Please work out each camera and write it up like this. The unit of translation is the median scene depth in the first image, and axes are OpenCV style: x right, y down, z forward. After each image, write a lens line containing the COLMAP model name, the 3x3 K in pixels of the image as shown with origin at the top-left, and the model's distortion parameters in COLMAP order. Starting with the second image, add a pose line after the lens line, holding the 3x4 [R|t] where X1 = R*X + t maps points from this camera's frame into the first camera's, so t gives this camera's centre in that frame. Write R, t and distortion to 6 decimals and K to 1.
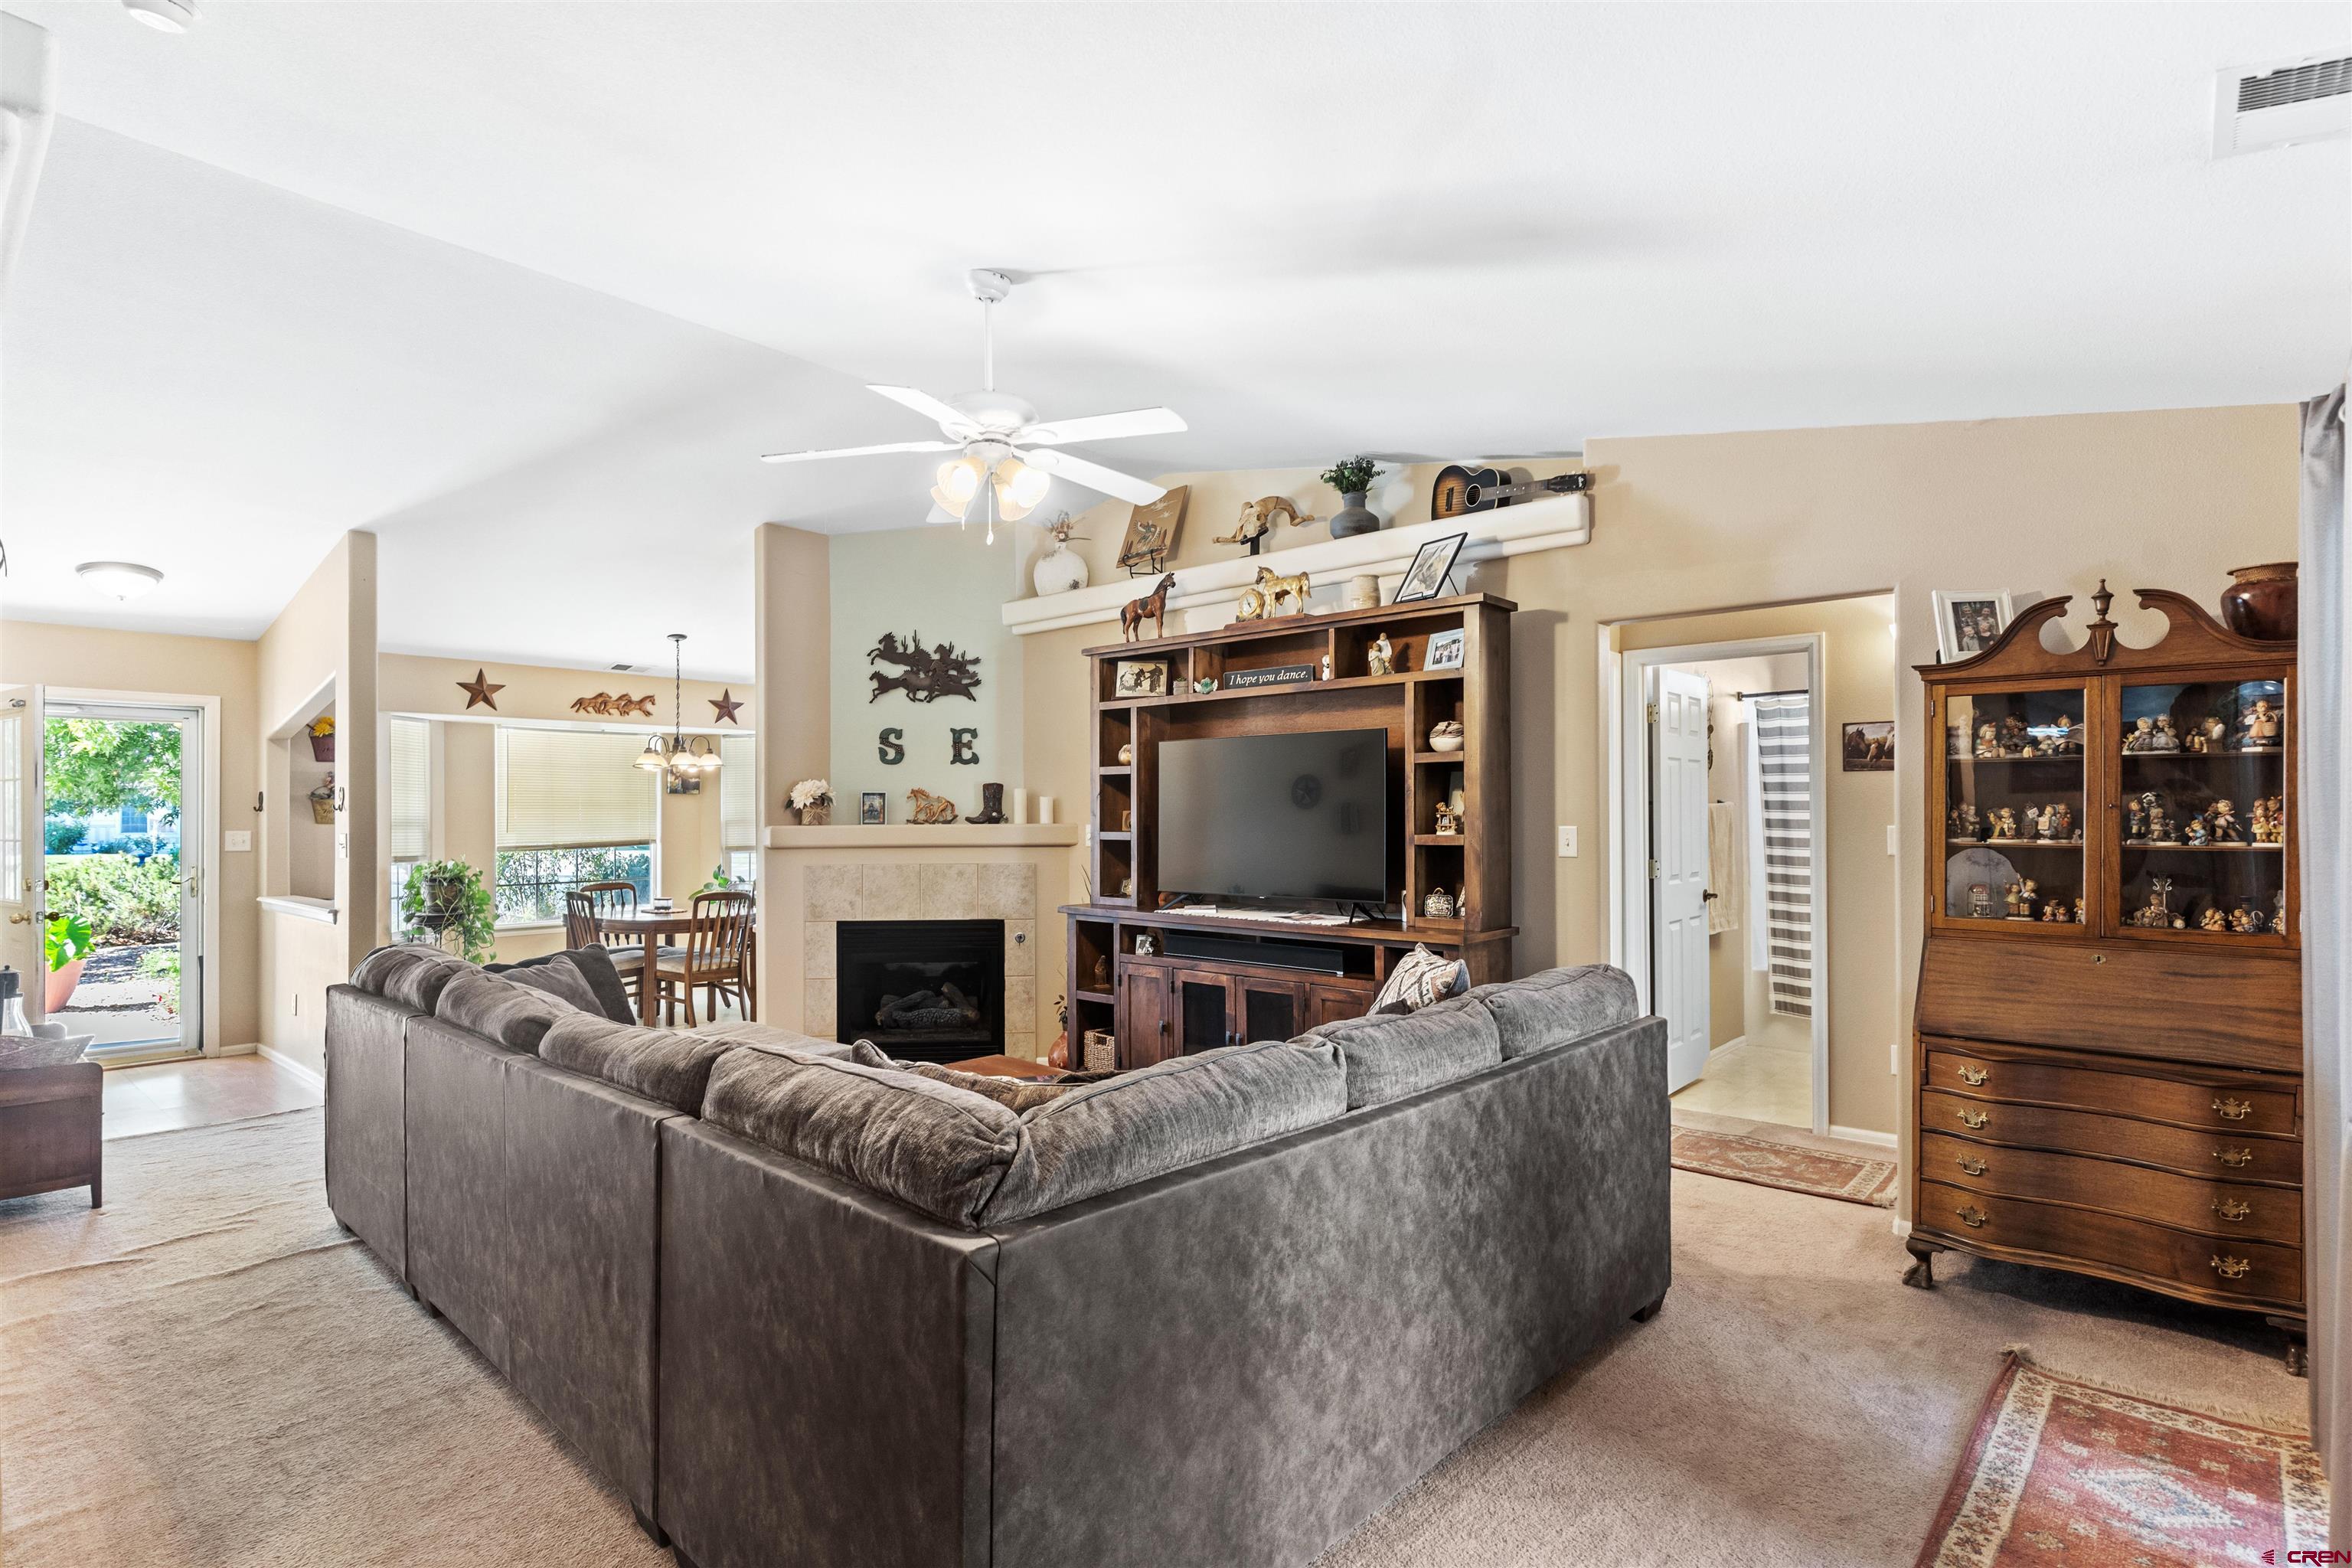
lens RADIAL K [[1149.6, 0, 1167.8], [0, 1149.6, 794.6], [0, 0, 1]] dist [0.004012, -0.001292]
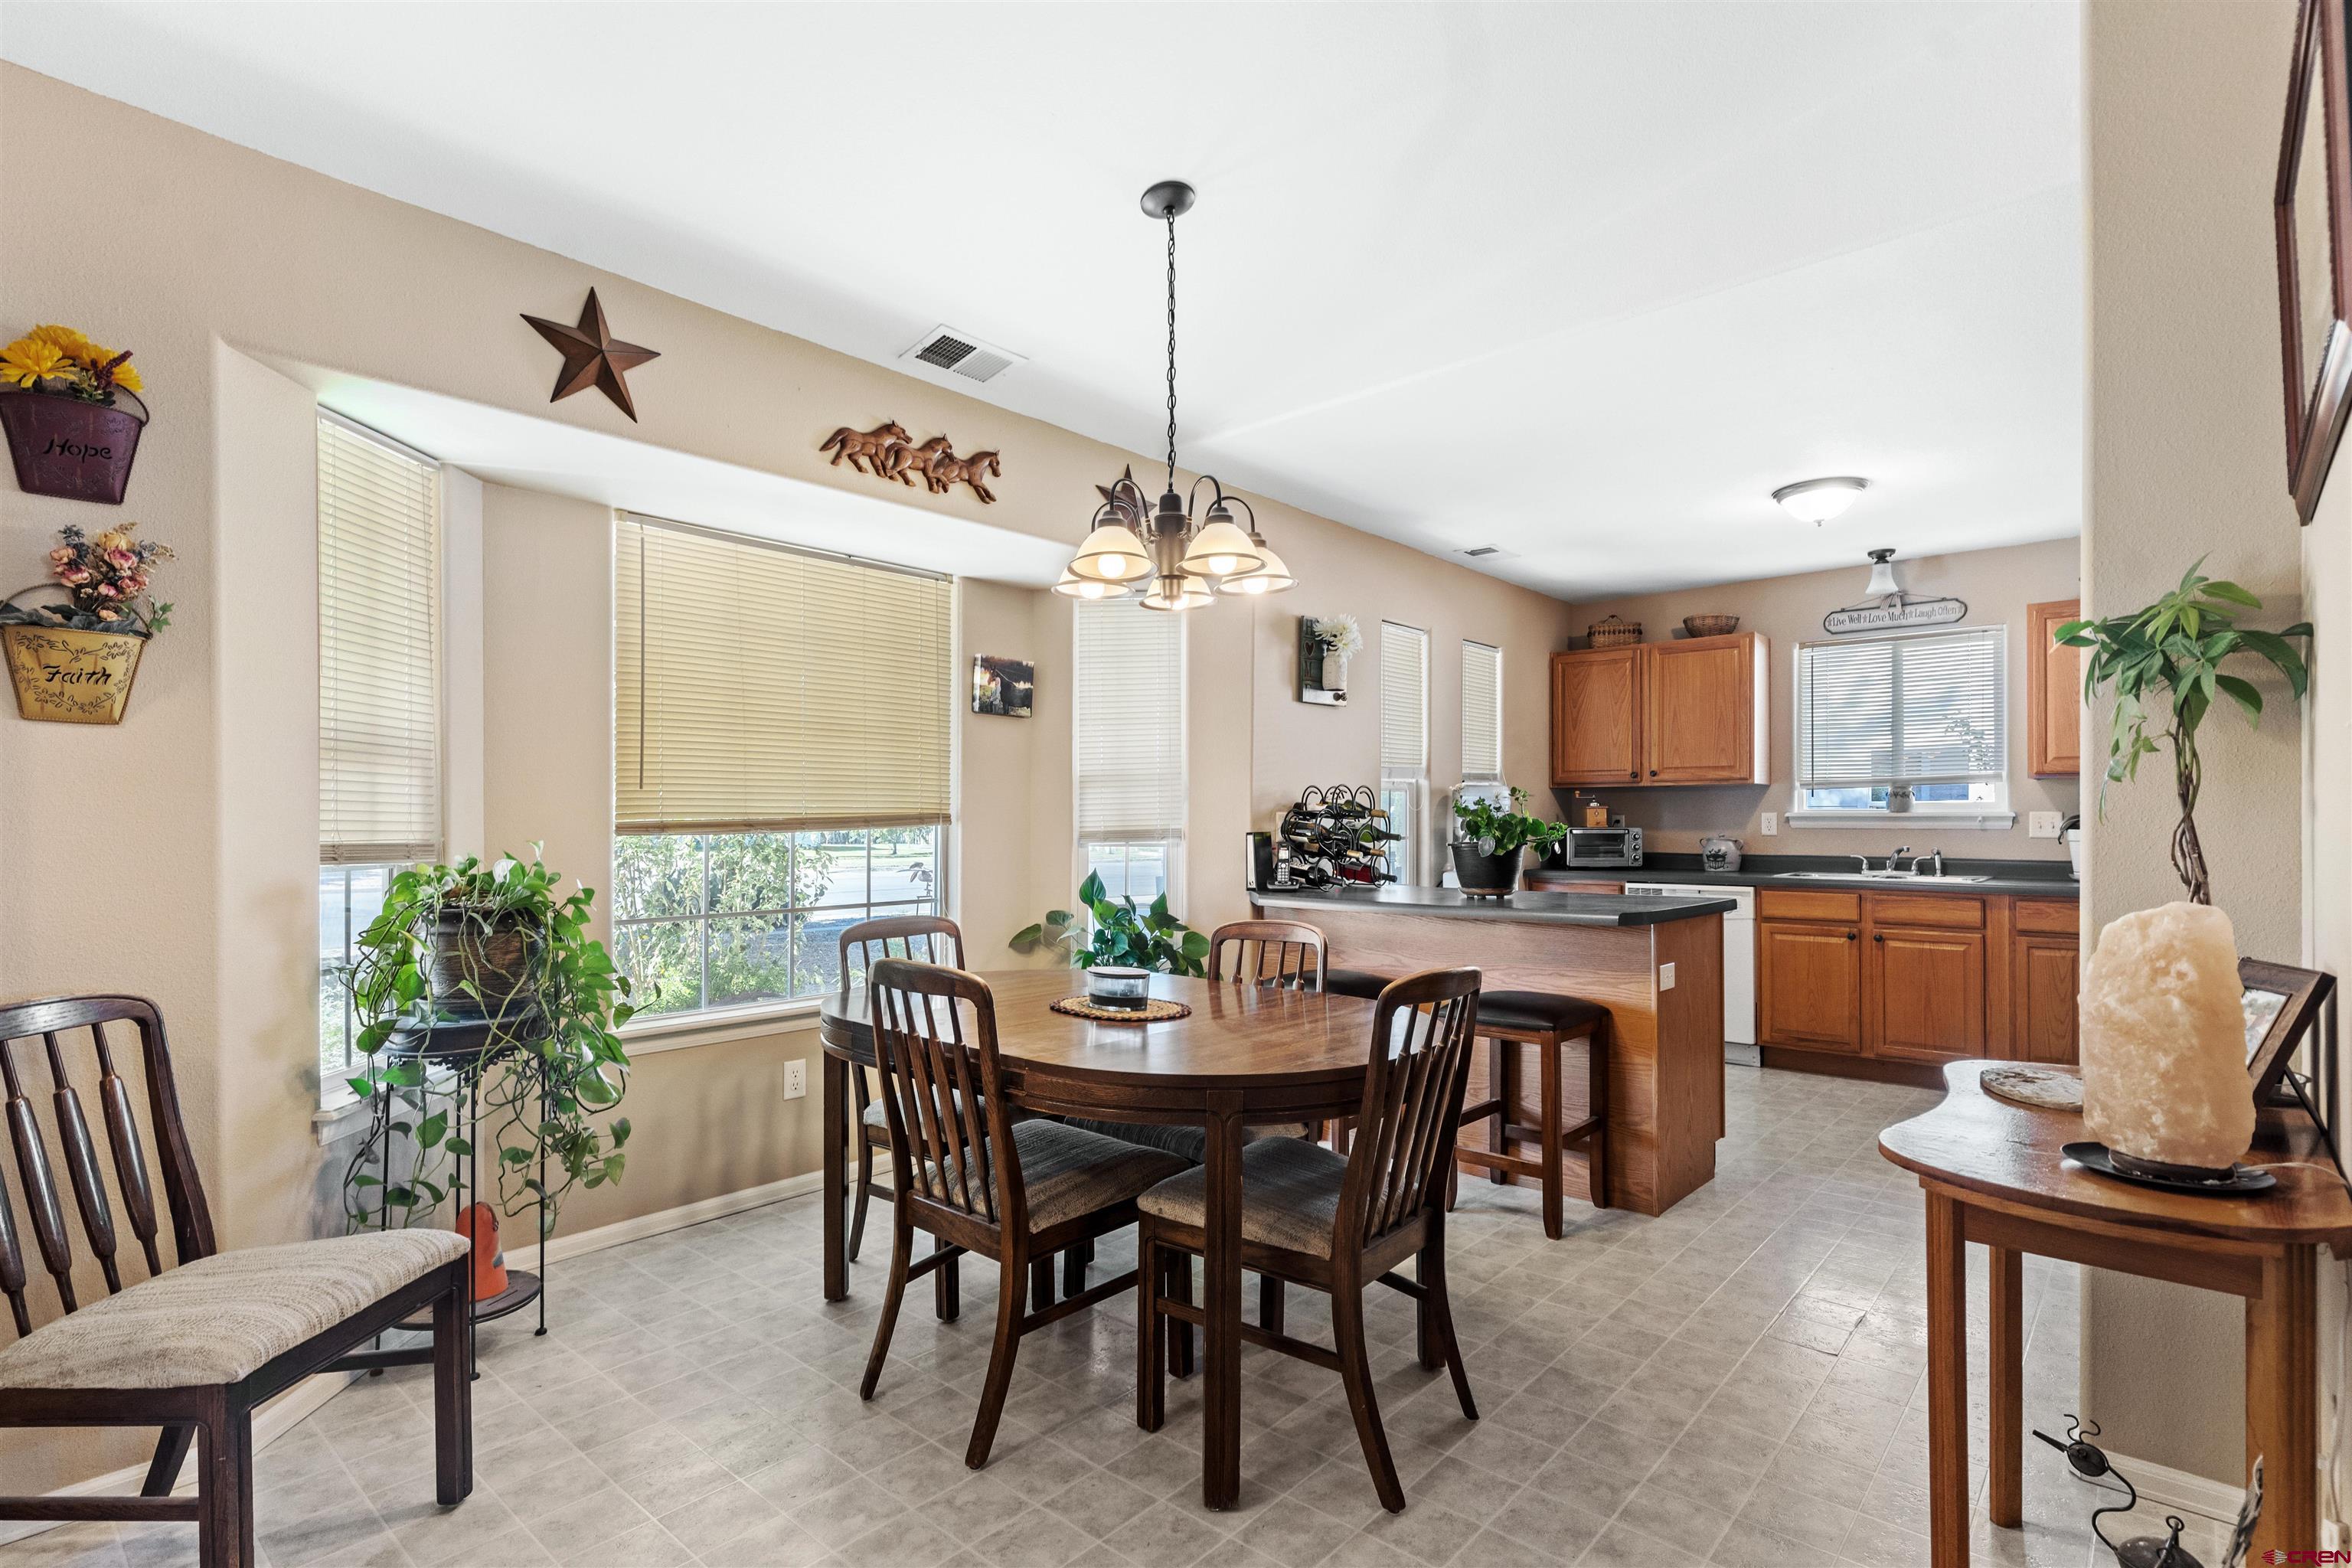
lens RADIAL K [[1149.6, 0, 1184.9], [0, 1149.6, 798.3], [0, 0, 1]] dist [0.004012, -0.001292]
pose [[0.999819, 0.003315, -0.018752, -0.415123], [-0.003237, 0.999986, 0.004168, 0.037580], [0.018765, -0.004107, 0.999815, 0.663683]]
